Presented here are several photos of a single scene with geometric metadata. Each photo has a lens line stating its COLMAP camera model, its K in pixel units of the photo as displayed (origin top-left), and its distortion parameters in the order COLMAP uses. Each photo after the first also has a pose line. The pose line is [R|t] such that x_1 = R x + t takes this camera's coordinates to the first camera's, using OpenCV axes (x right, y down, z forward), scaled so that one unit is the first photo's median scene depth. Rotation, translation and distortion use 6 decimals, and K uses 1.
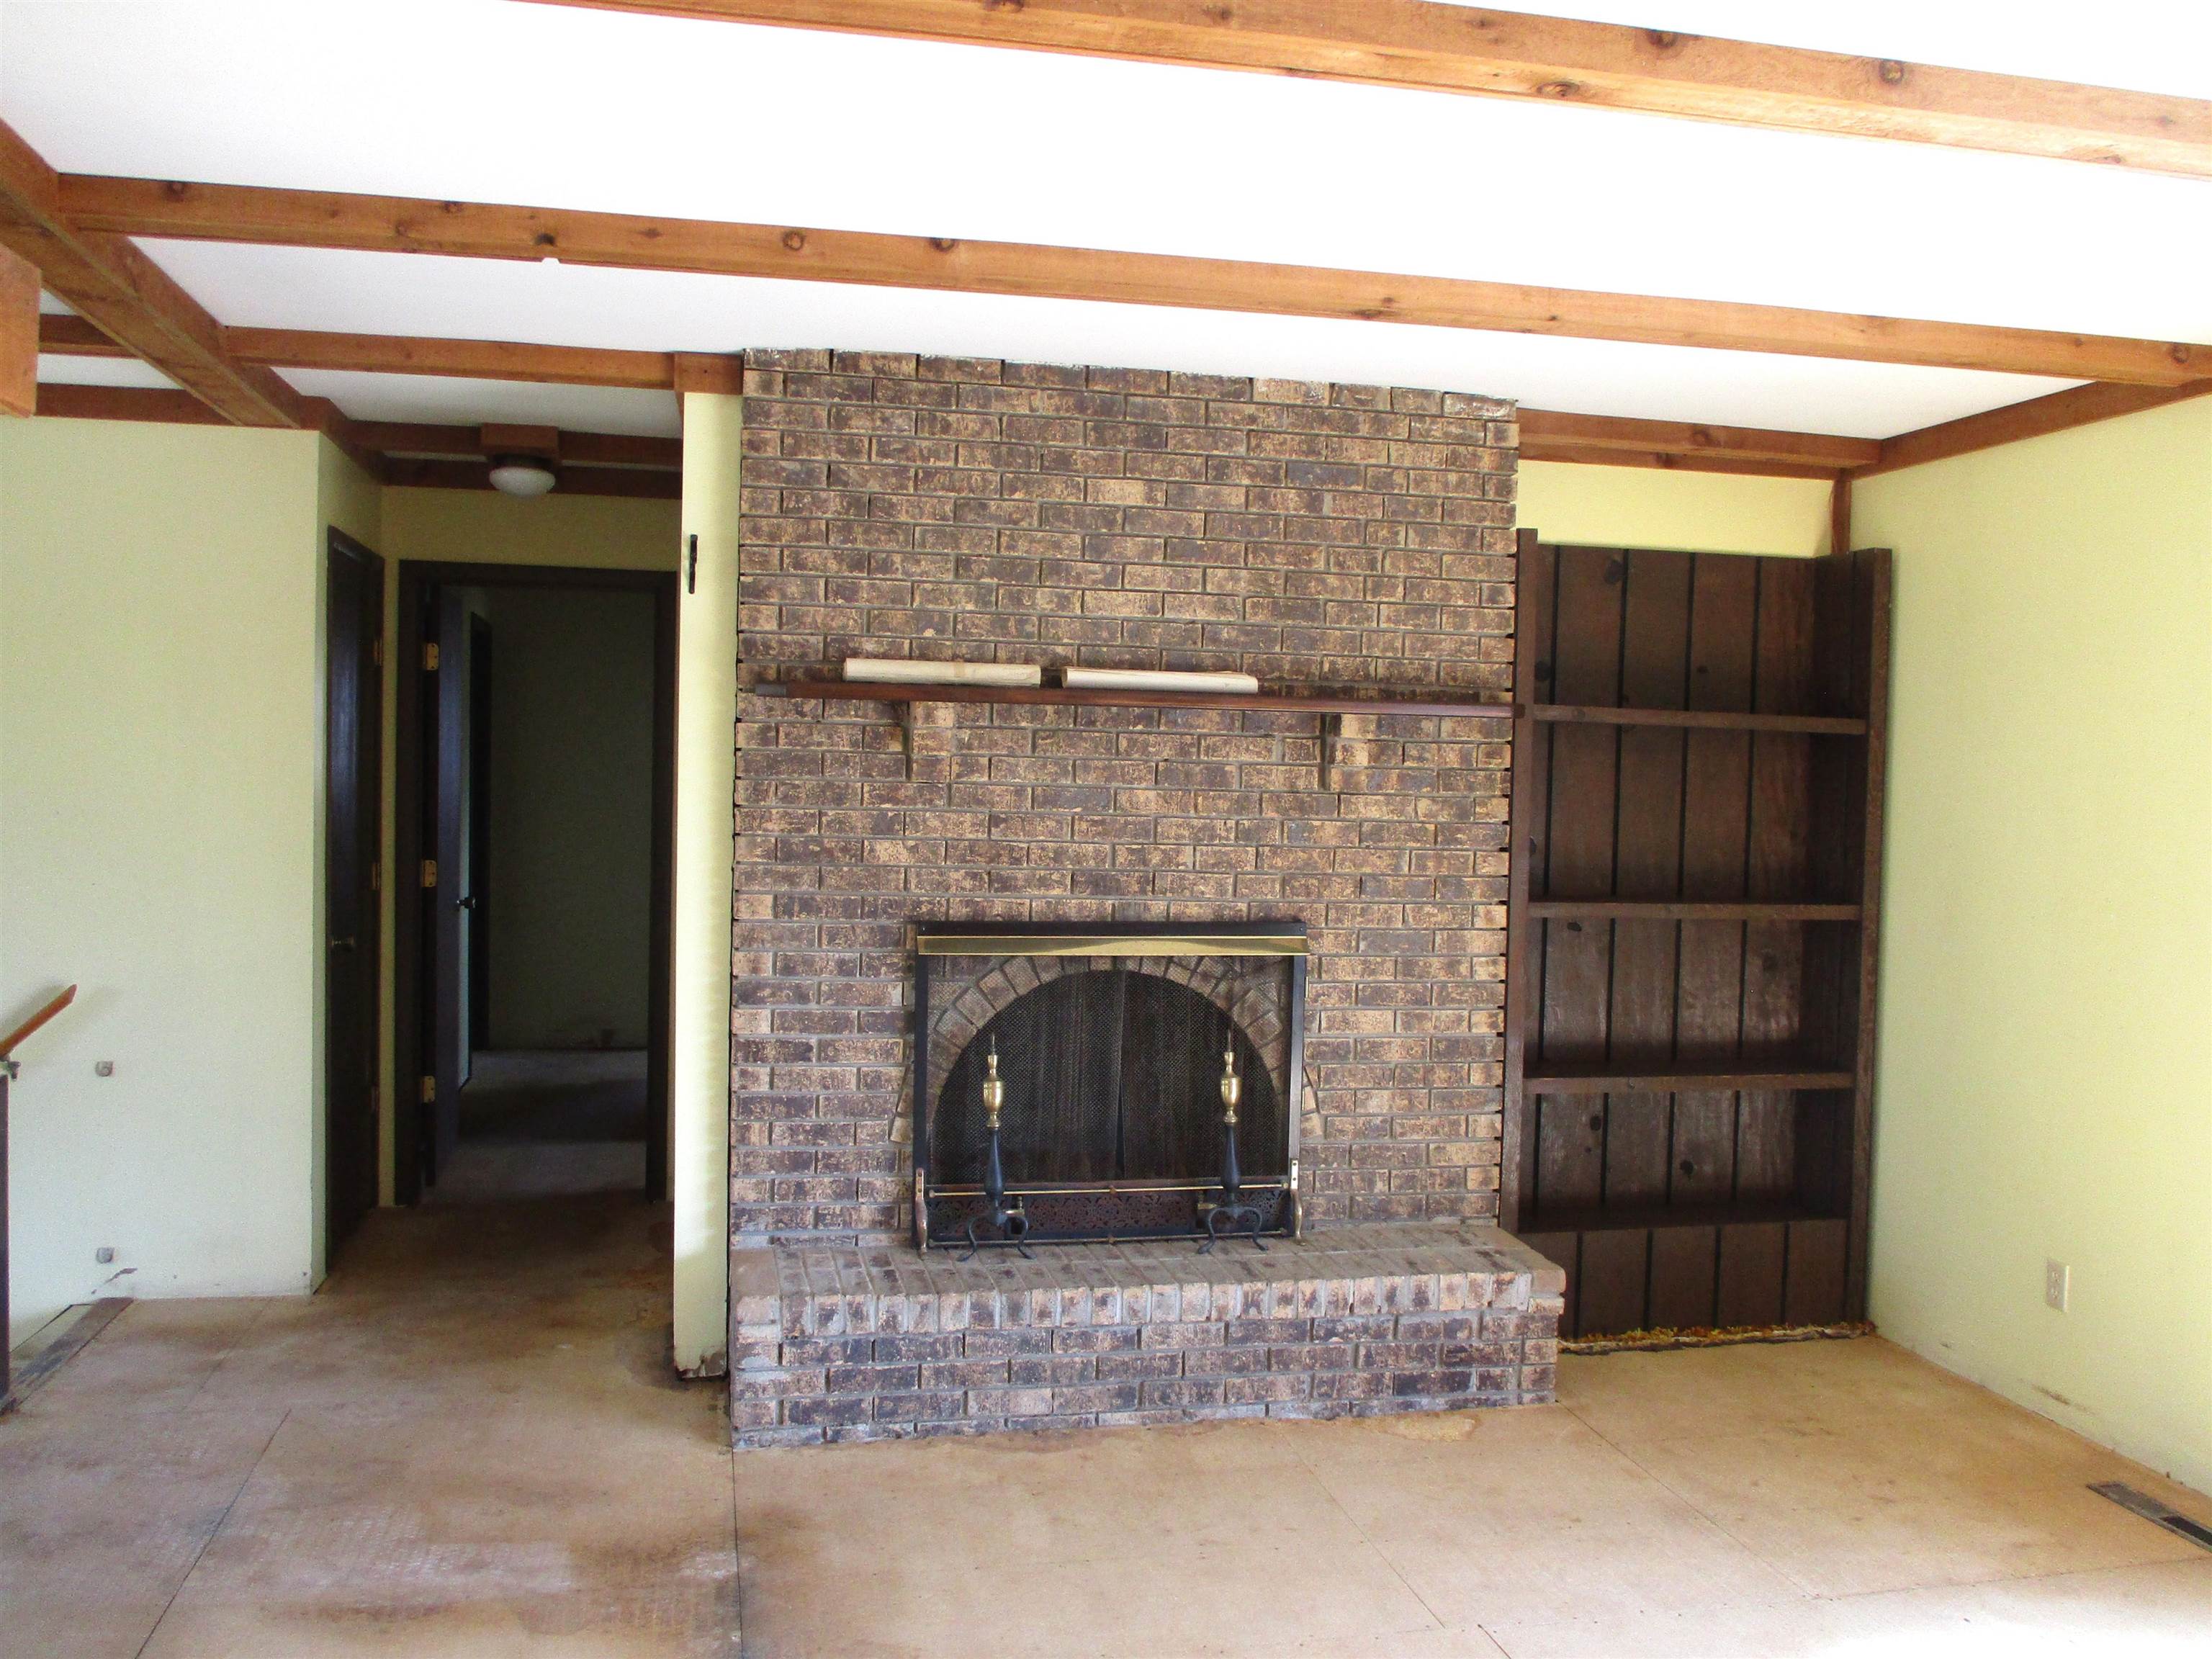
lens RADIAL K [[1813.1, 0, 1108.3], [0, 1813.1, 836.8], [0, 0, 1]] dist [-0.040943, 0.004105]
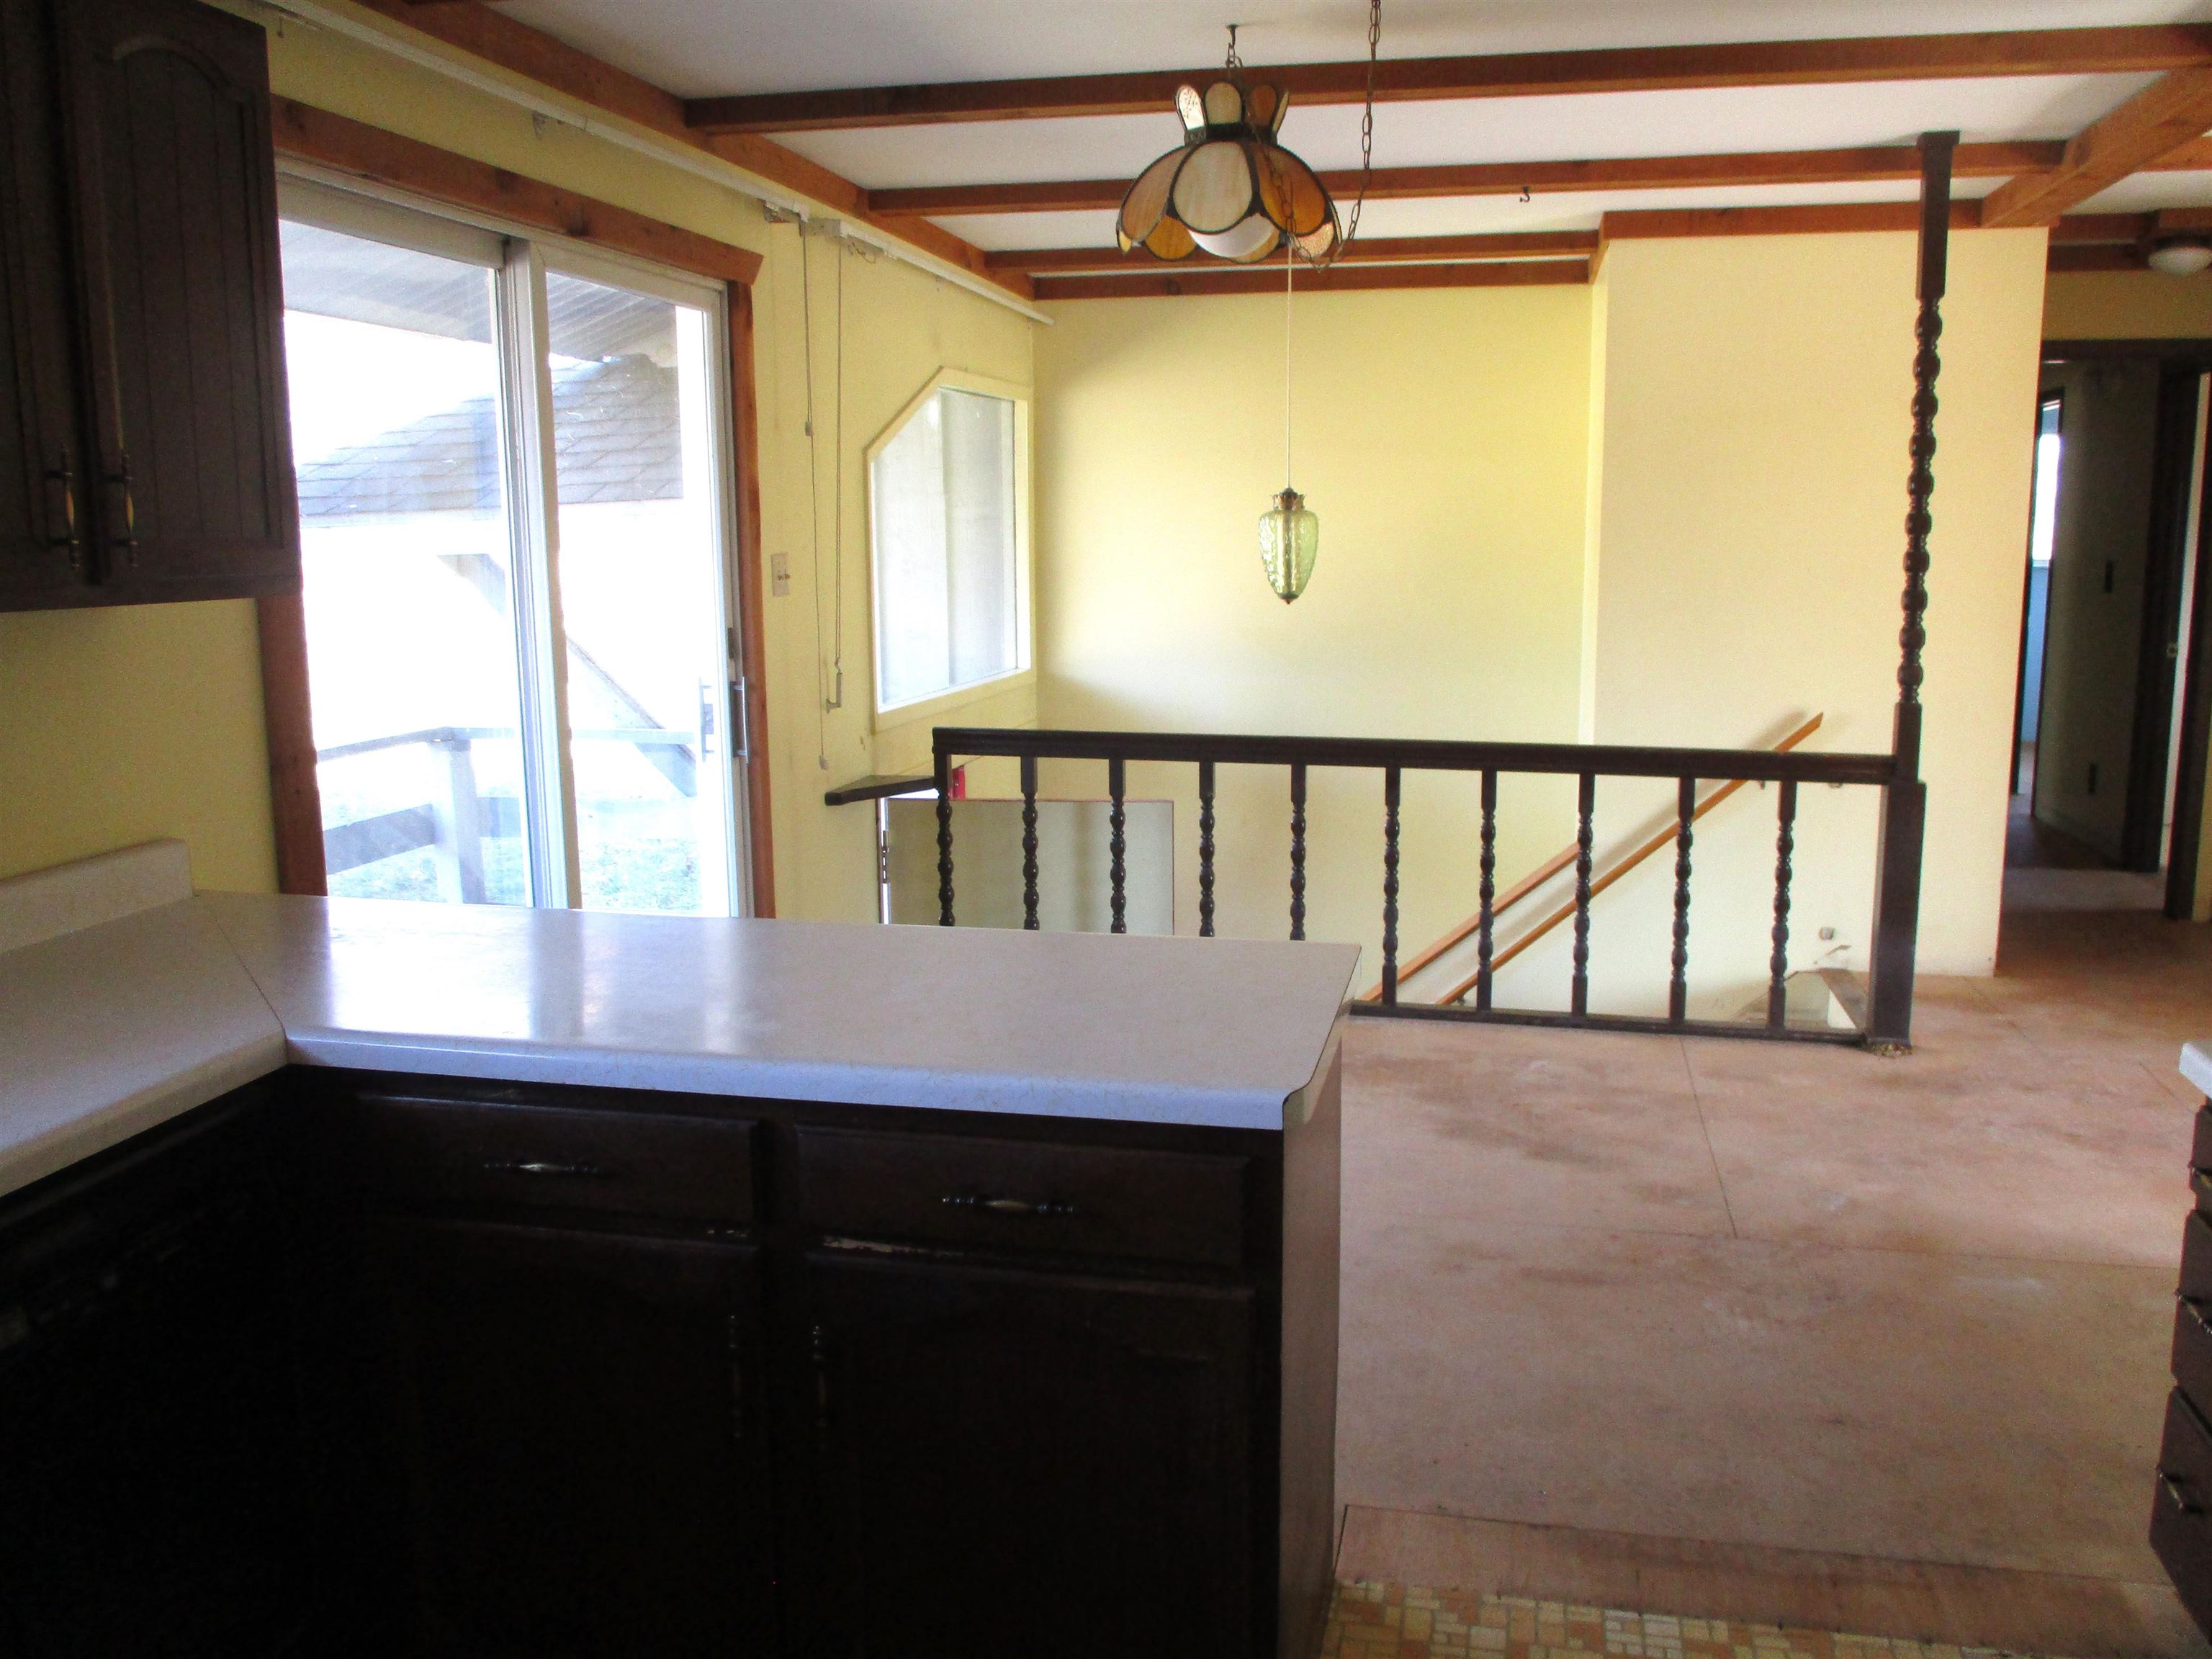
lens RADIAL K [[1813.1, 0, 1108.3], [0, 1813.1, 836.8], [0, 0, 1]] dist [-0.040943, 0.004105]
pose [[0.916051, 0.044347, -0.398603, -0.523525], [0.012353, 0.990276, 0.138564, -0.009701], [0.400872, -0.131855, 0.906596, -0.314183]]
